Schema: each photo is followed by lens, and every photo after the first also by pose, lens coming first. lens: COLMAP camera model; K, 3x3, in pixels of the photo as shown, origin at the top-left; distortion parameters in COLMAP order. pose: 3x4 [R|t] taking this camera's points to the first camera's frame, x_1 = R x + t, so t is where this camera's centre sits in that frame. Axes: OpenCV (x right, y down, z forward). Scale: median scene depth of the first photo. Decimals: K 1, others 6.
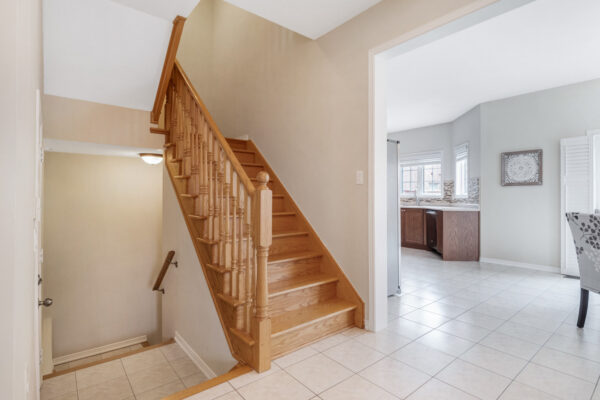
lens RADIAL K [[290.8, 0, 300.0], [0, 290.8, 196.4], [0, 0, 1]] dist [-0.022797, 0.000843]
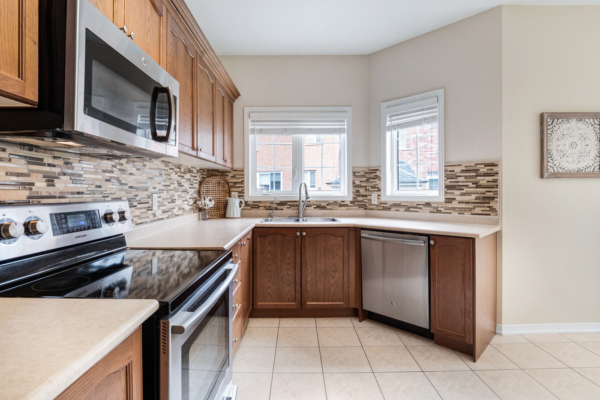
lens RADIAL K [[290.8, 0, 300.4], [0, 290.8, 195.2], [0, 0, 1]] dist [-0.022797, 0.000843]
pose [[0.615044, -0.007861, 0.788454, 0.034717], [0.003519, 0.999968, 0.007225, -0.008672], [-0.788485, -0.001669, 0.615052, 0.805158]]
